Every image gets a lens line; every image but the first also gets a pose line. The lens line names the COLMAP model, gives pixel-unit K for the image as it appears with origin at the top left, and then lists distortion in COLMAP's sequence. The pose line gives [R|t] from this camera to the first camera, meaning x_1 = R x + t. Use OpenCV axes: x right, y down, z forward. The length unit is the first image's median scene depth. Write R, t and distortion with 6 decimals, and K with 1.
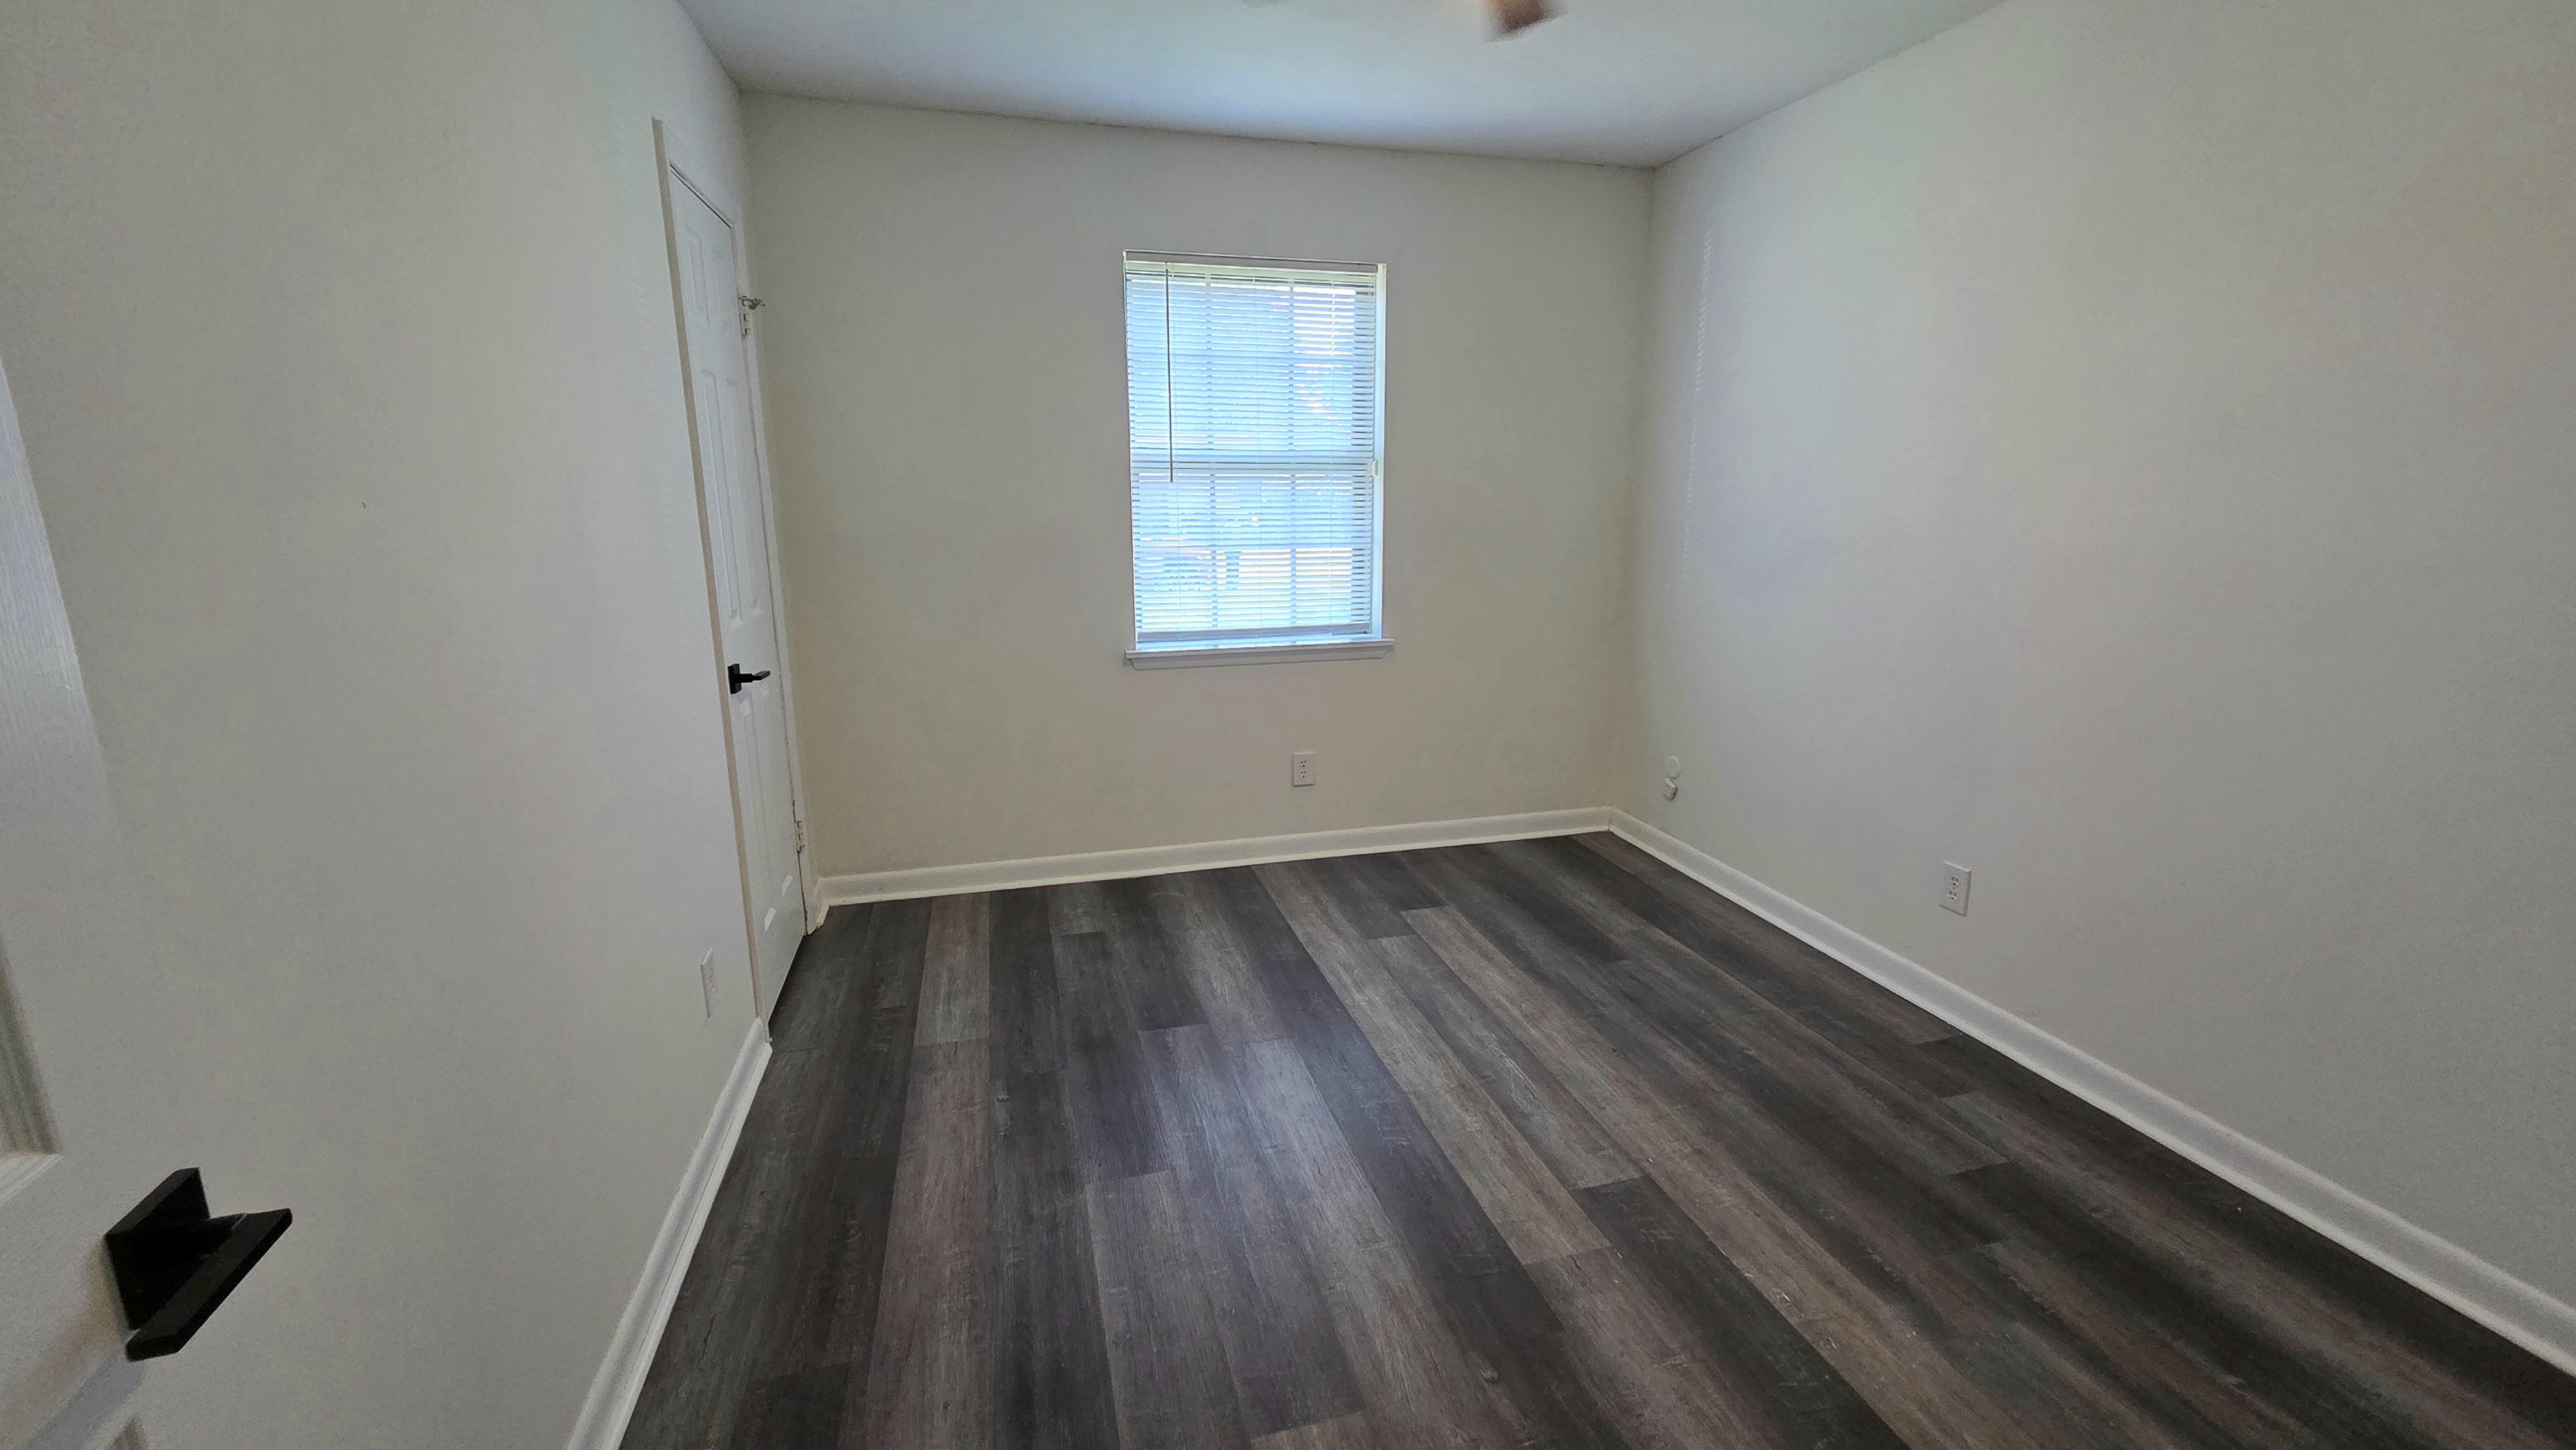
lens RADIAL K [[1042.9, 0, 1288.0], [0, 1042.9, 725.0], [0, 0, 1]] dist [-0.013972, 0.000007]
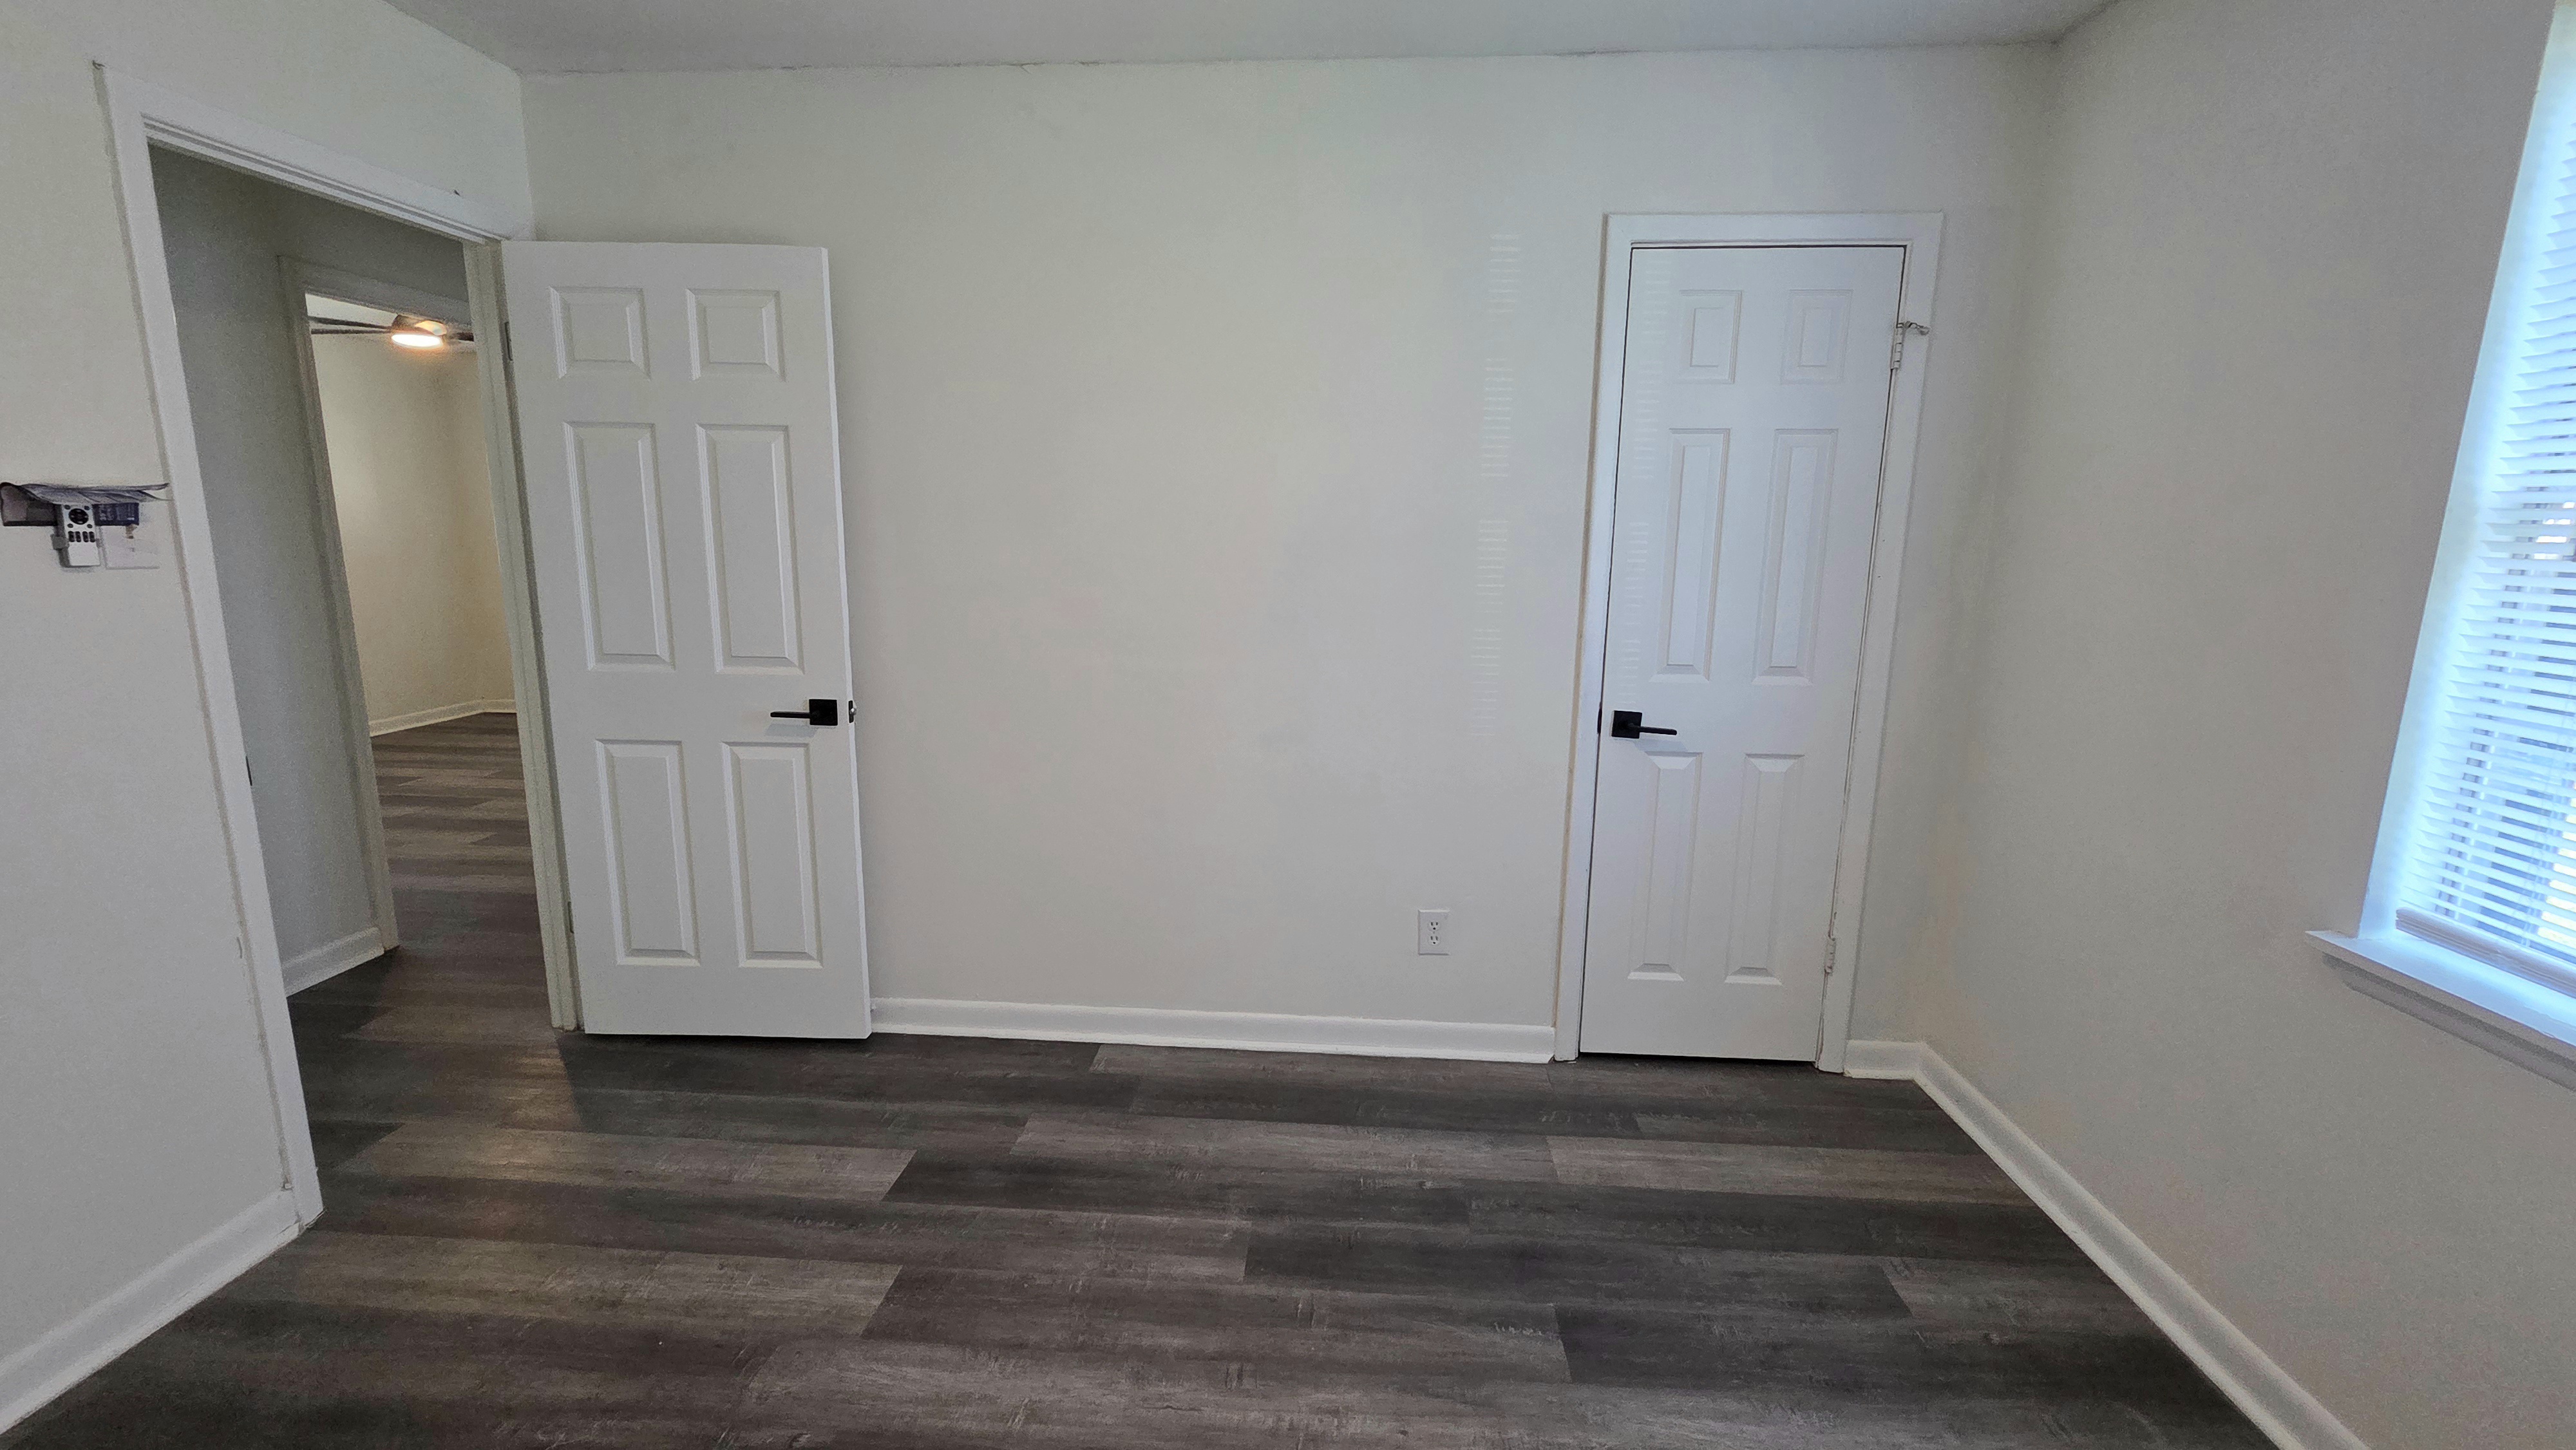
lens RADIAL K [[1053.1, 0, 1285.5], [0, 1053.1, 713.3], [0, 0, 1]] dist [-0.000359, 0.000017]
pose [[-0.328818, 0.163270, -0.930173, 0.546274], [-0.227757, 0.942160, 0.245887, -0.232720], [0.916518, 0.292706, -0.272614, 0.950852]]
